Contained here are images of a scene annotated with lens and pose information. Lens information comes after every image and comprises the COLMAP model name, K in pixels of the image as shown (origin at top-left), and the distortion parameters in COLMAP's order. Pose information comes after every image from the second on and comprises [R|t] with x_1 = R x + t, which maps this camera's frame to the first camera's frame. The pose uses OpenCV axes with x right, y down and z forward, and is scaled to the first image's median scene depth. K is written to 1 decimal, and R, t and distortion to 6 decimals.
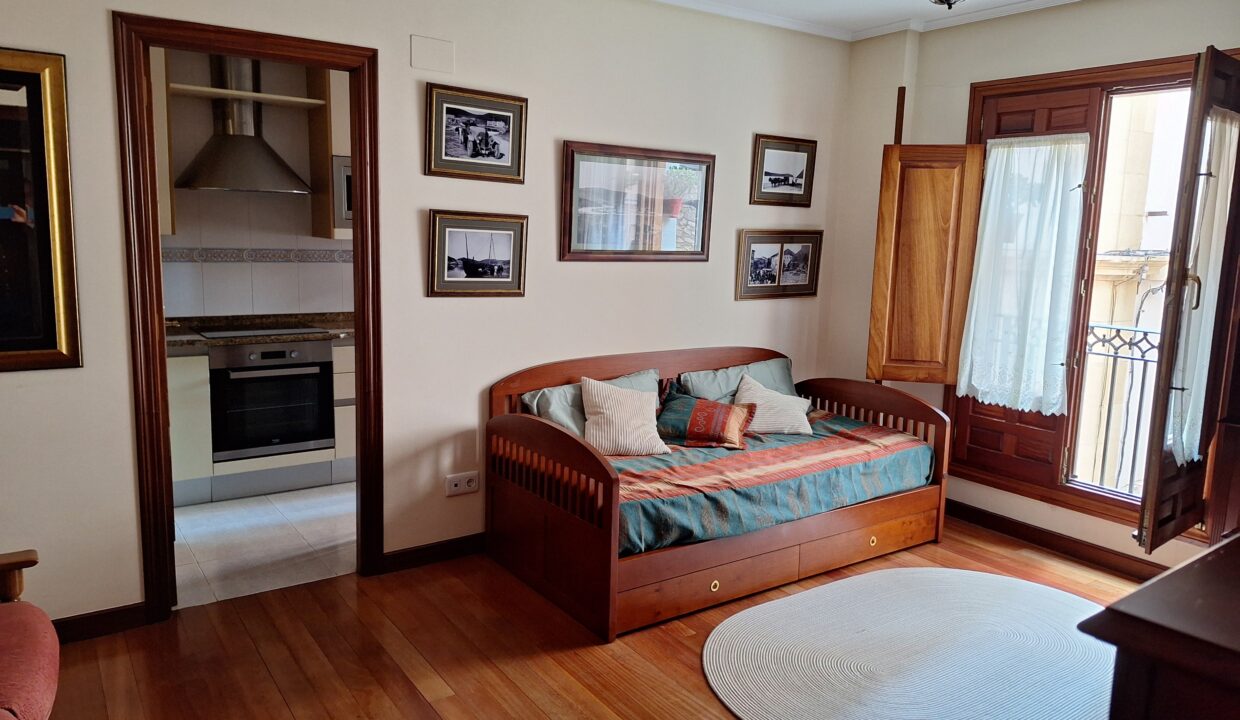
lens RADIAL K [[854.2, 0, 620.4], [0, 854.2, 339.5], [0, 0, 1]] dist [0.003910, -0.000944]
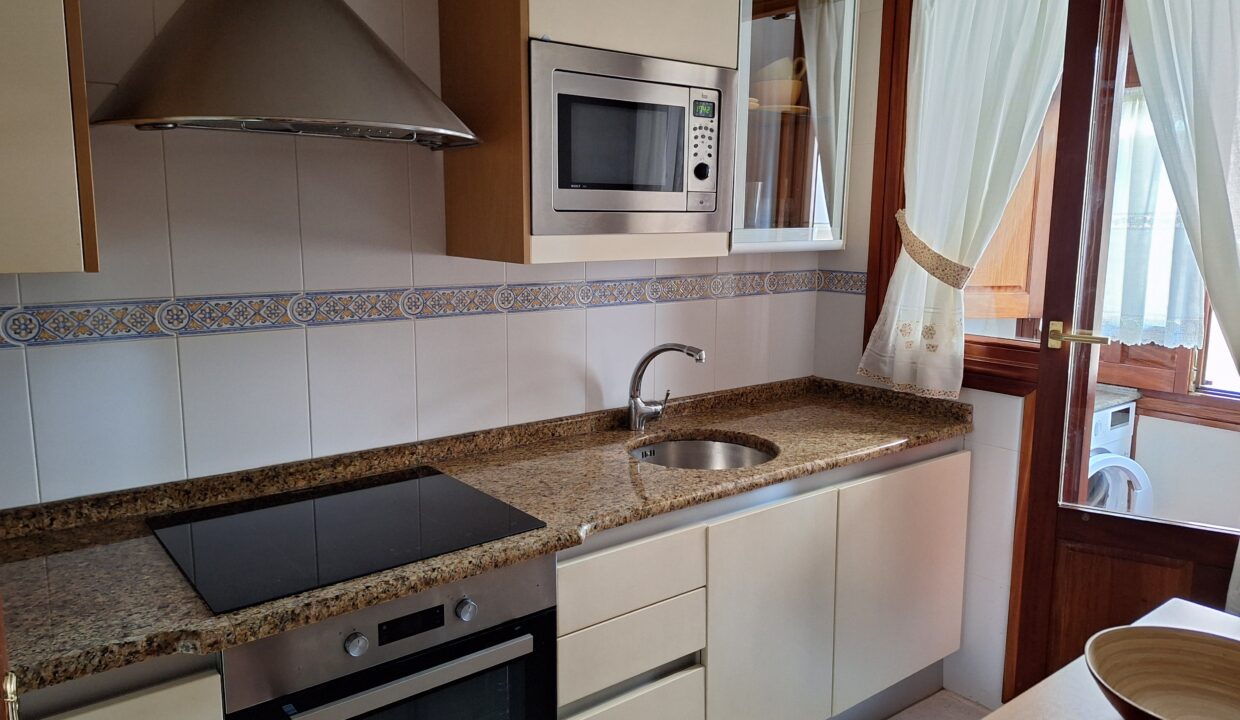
lens RADIAL K [[854.2, 0, 620.4], [0, 854.2, 339.5], [0, 0, 1]] dist [0.003910, -0.000944]
pose [[0.998770, -0.025462, 0.042538, -0.312950], [0.024912, 0.999600, 0.013411, -0.088236], [-0.042862, -0.012335, 0.999005, 0.620217]]
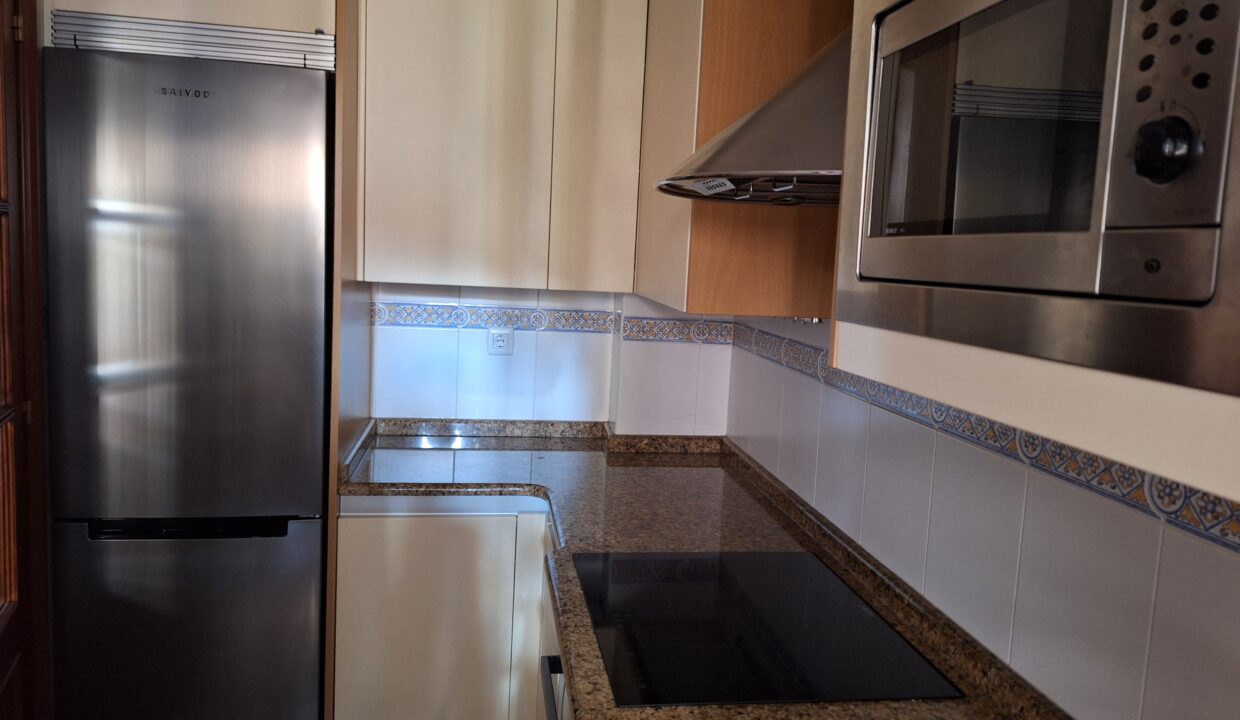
lens RADIAL K [[854.2, 0, 620.4], [0, 854.2, 339.5], [0, 0, 1]] dist [0.003910, -0.000944]
pose [[-0.435259, 0.044549, -0.899202, -0.116588], [-0.182709, 0.973620, 0.136676, -0.144468], [0.881571, 0.223782, -0.415638, 1.040483]]
